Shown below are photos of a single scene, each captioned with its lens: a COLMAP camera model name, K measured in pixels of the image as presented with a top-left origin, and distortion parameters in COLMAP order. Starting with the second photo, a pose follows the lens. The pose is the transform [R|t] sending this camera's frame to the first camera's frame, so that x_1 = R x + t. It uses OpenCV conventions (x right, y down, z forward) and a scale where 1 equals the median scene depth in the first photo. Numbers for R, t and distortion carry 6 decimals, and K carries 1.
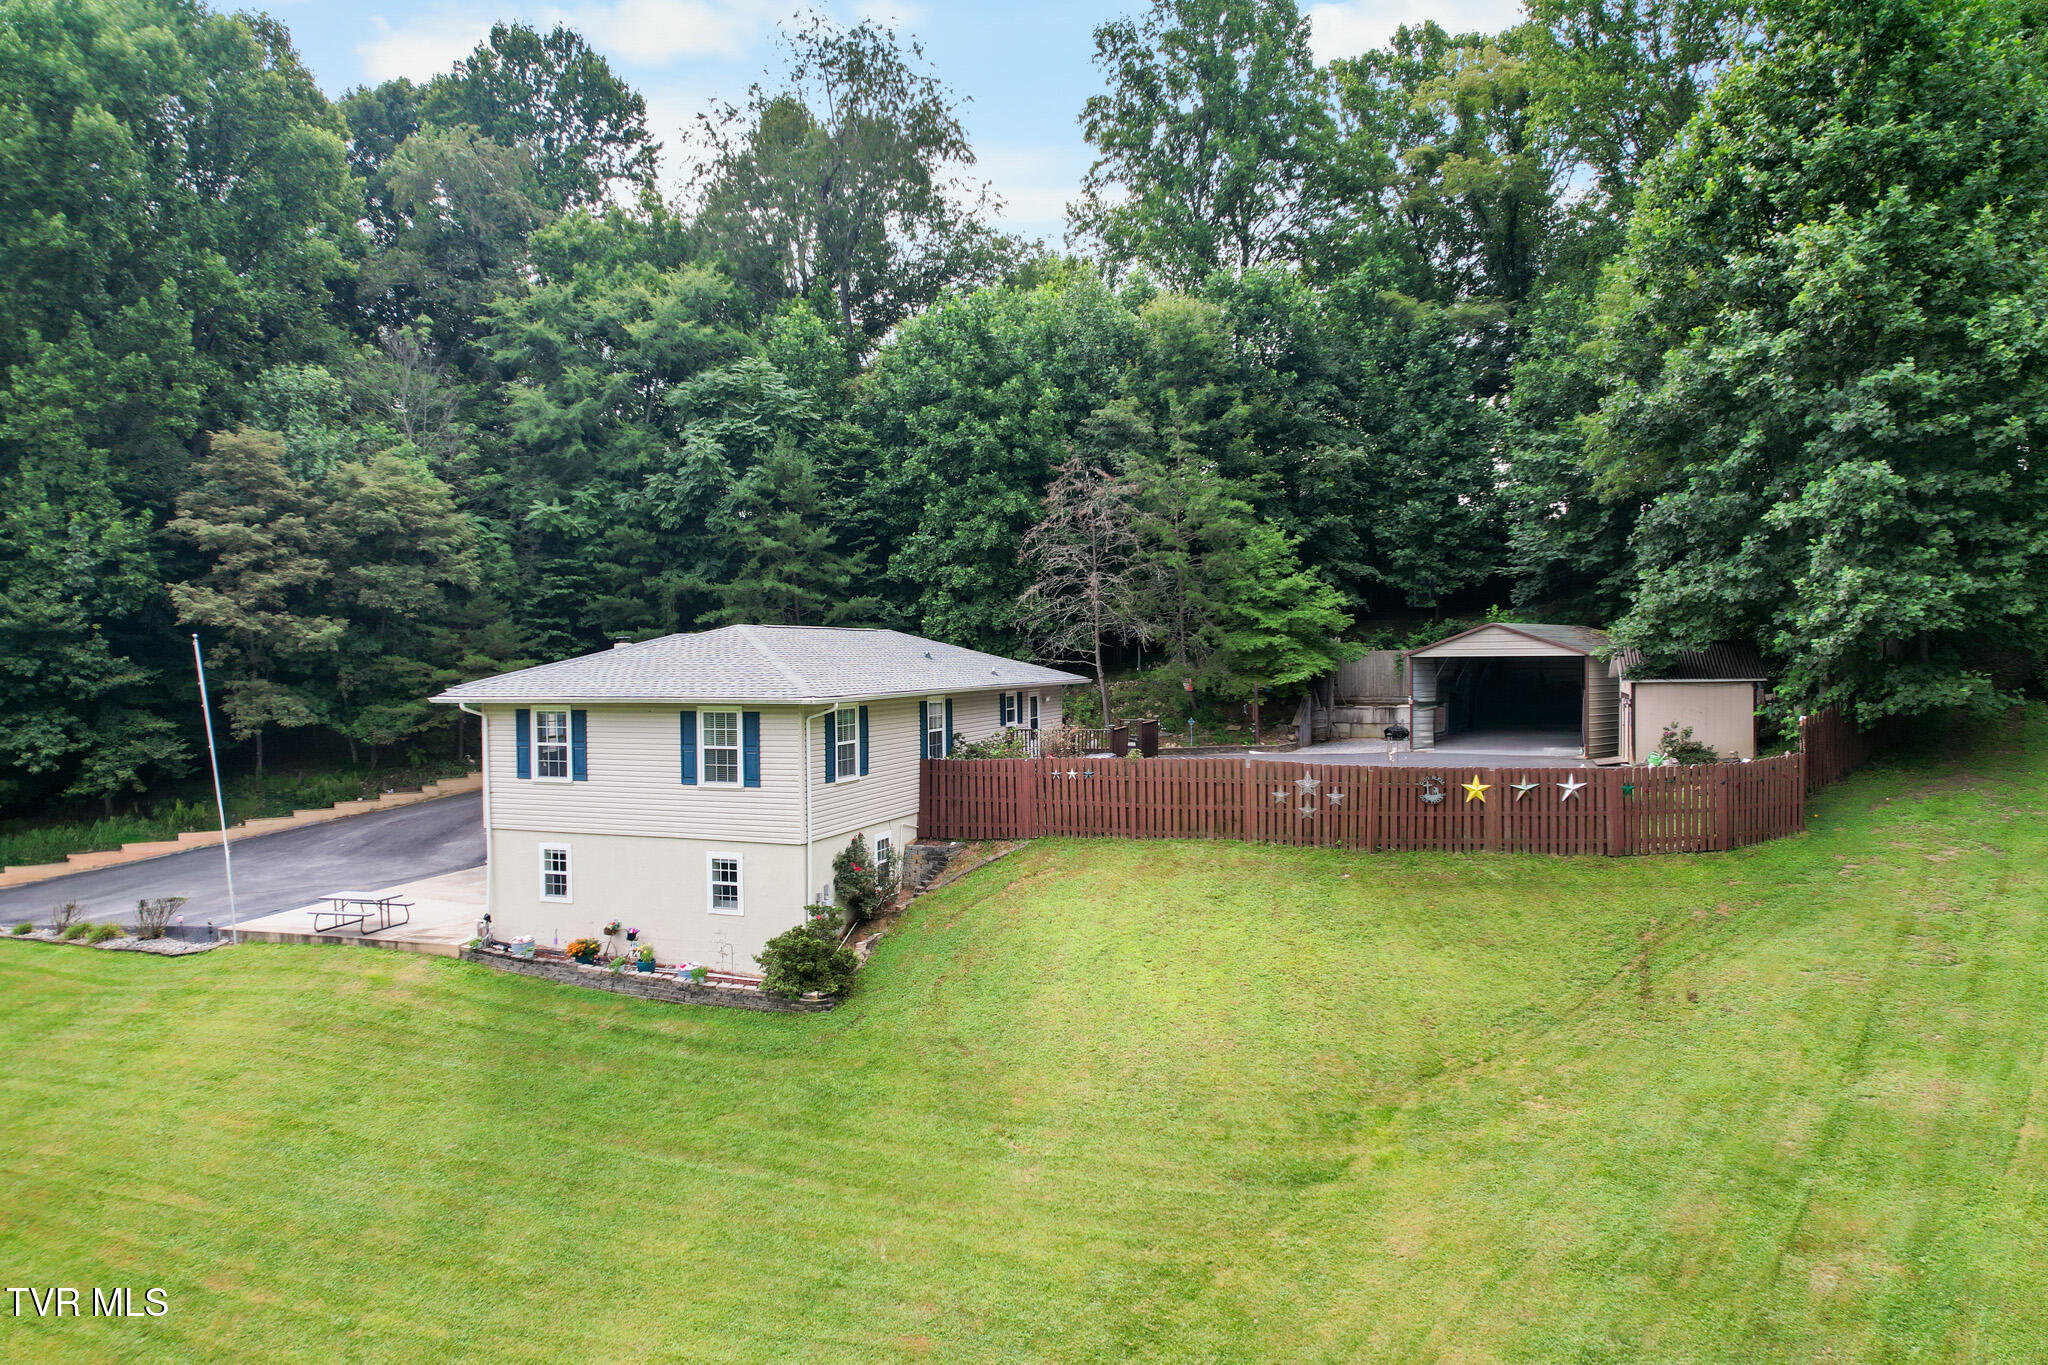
lens RADIAL K [[1302.5, 0, 1036.9], [0, 1302.5, 690.2], [0, 0, 1]] dist [-0.079646, 0.074547]
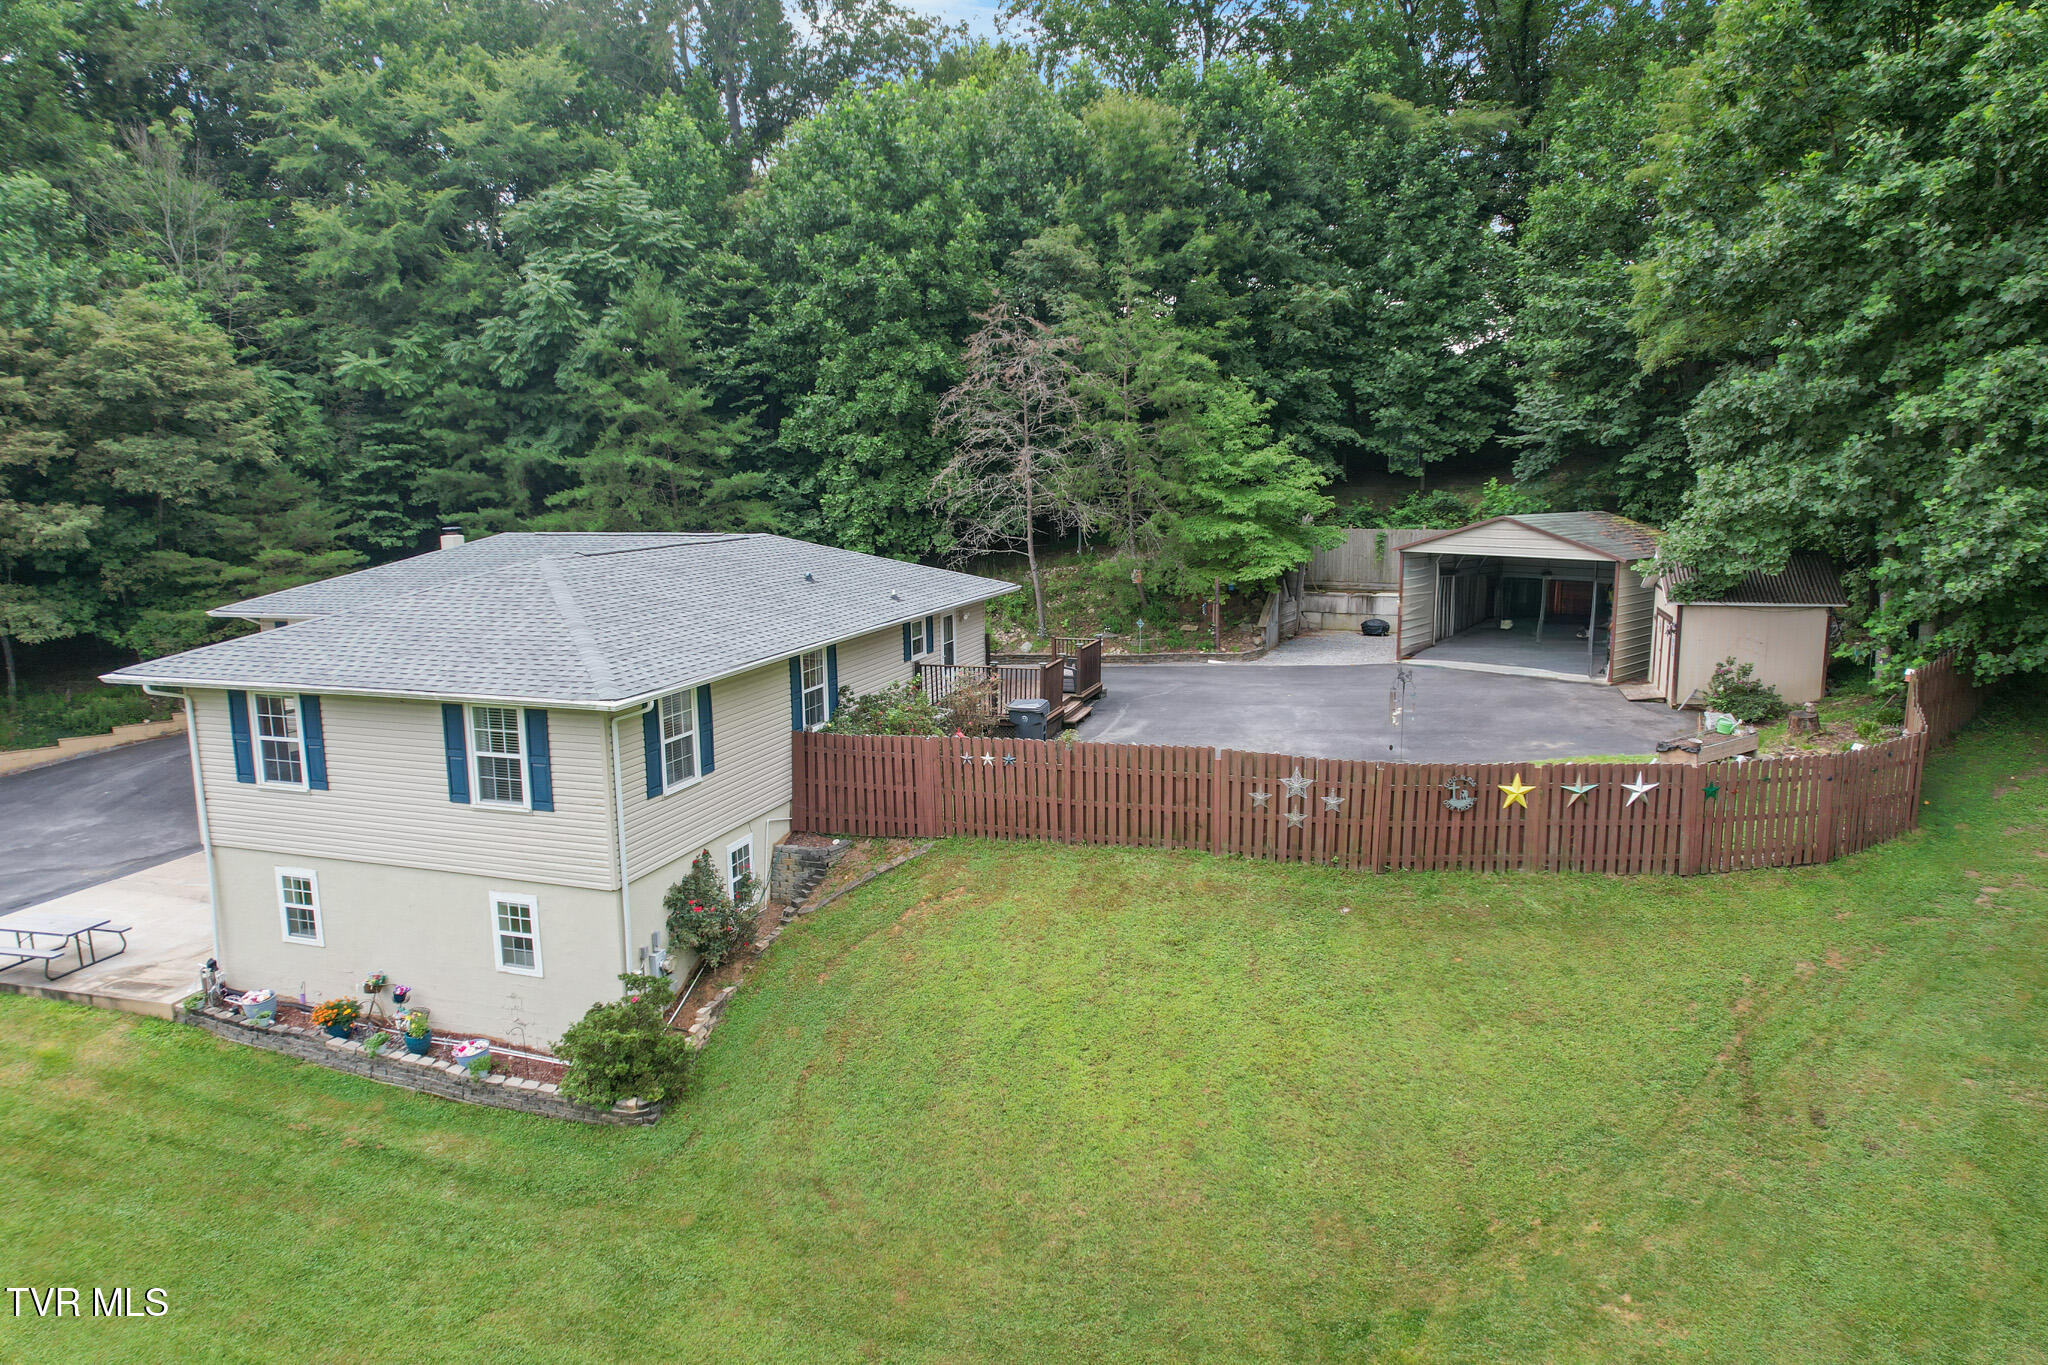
lens RADIAL K [[1302.5, 0, 1036.9], [0, 1302.5, 690.2], [0, 0, 1]] dist [-0.079646, 0.074547]
pose [[0.999074, -0.006197, 0.042567, 0.017316], [0.000031, 0.989670, 0.143363, -0.061827], [-0.043016, -0.143229, 0.988754, 0.181396]]
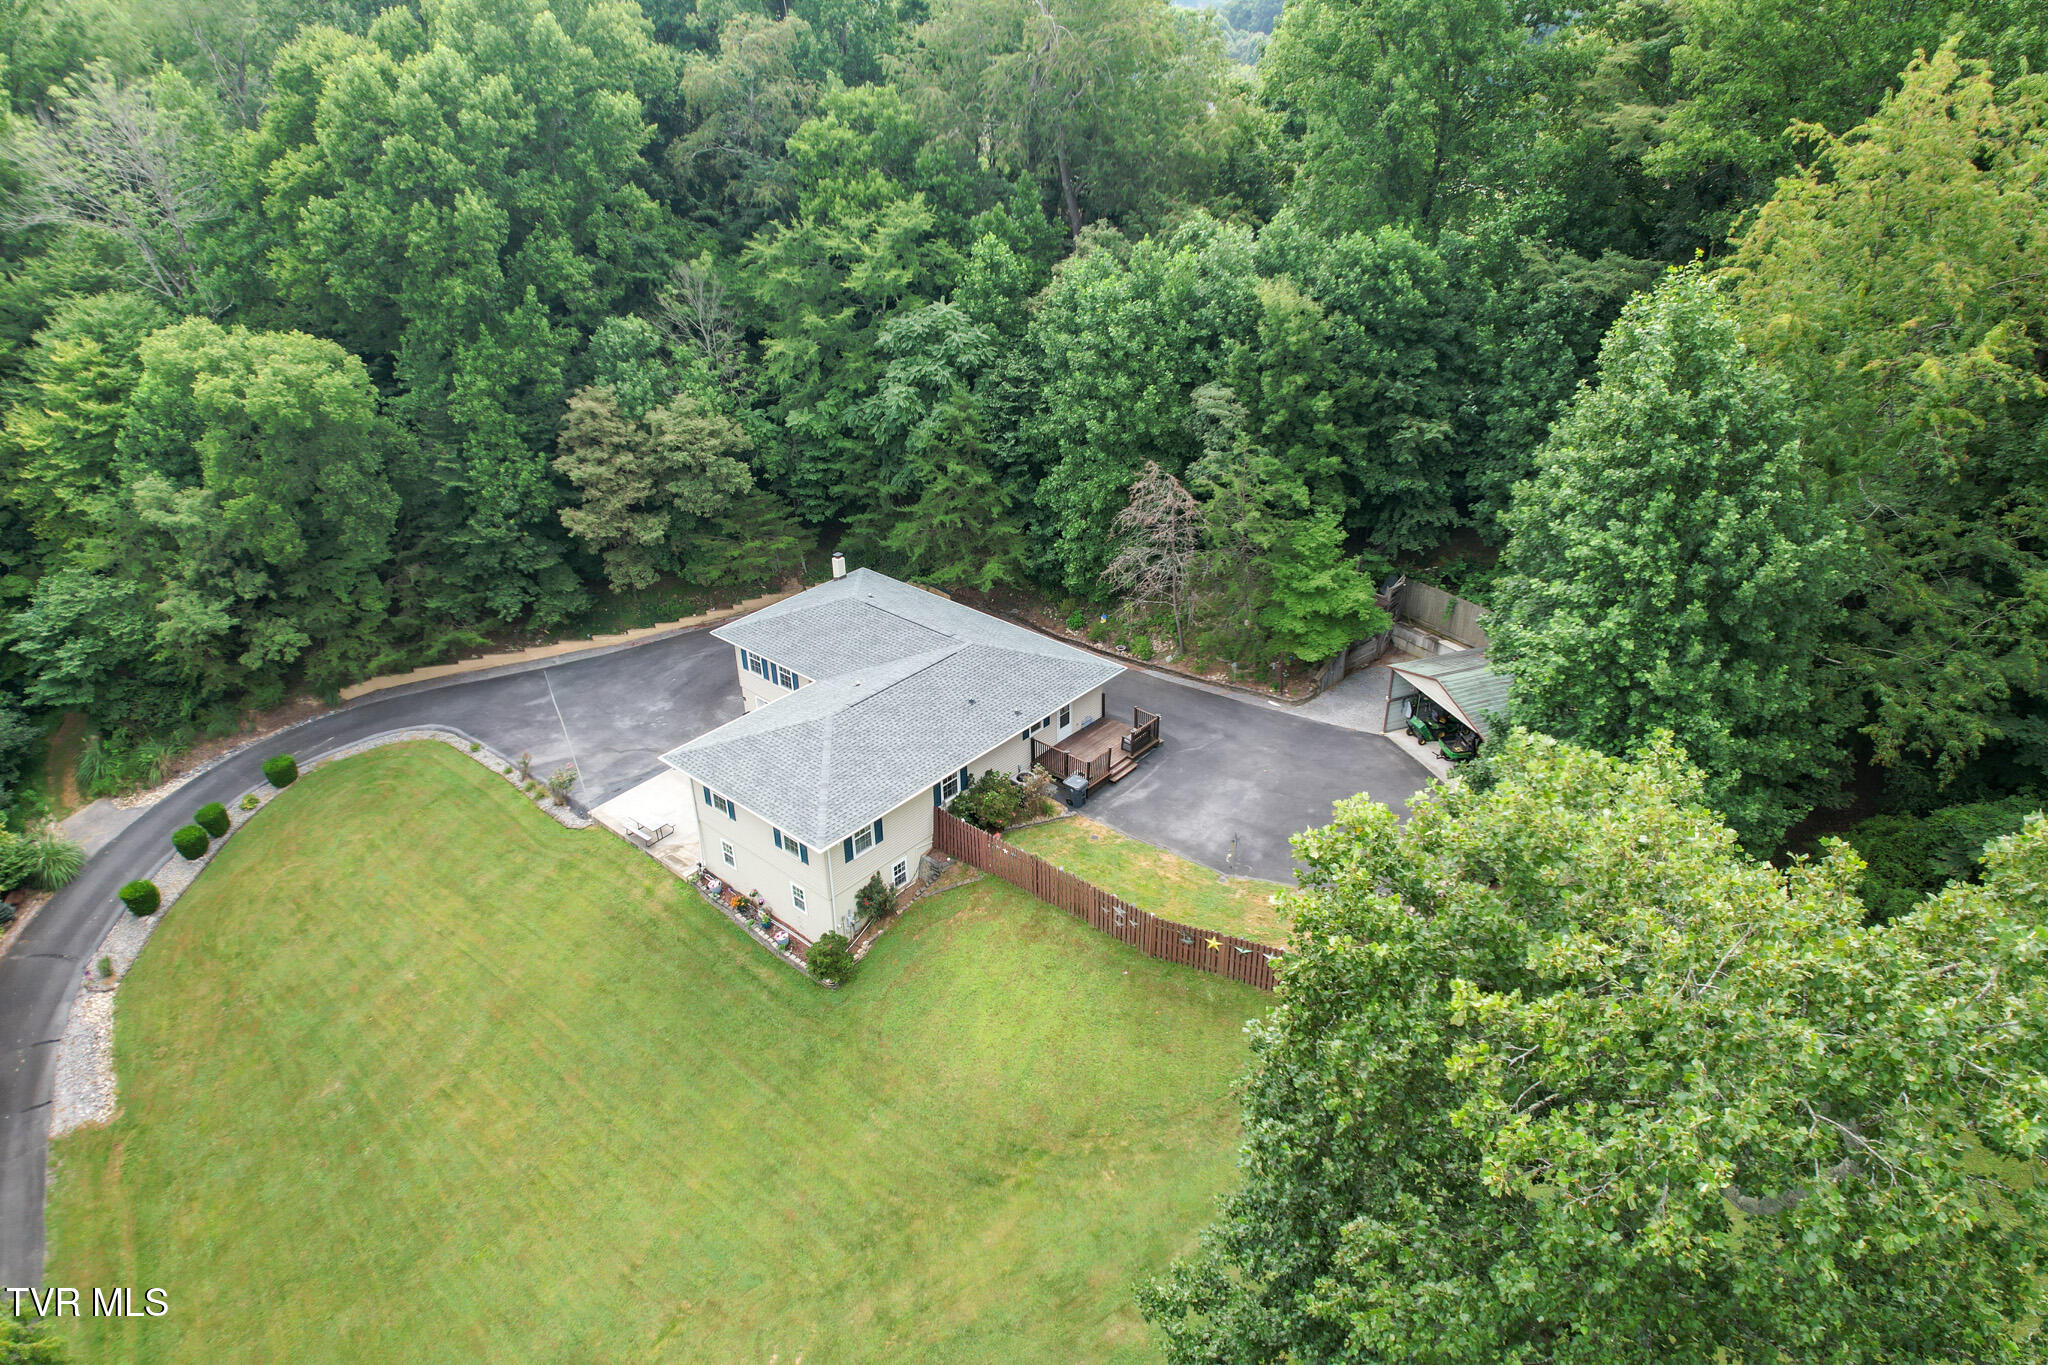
lens RADIAL K [[1302.5, 0, 1036.9], [0, 1302.5, 690.2], [0, 0, 1]] dist [-0.079646, 0.074547]
pose [[0.933968, 0.174490, -0.311860, 0.390704], [-0.008328, 0.883078, 0.469153, -0.639301], [0.357259, -0.435577, 0.826219, -0.179224]]
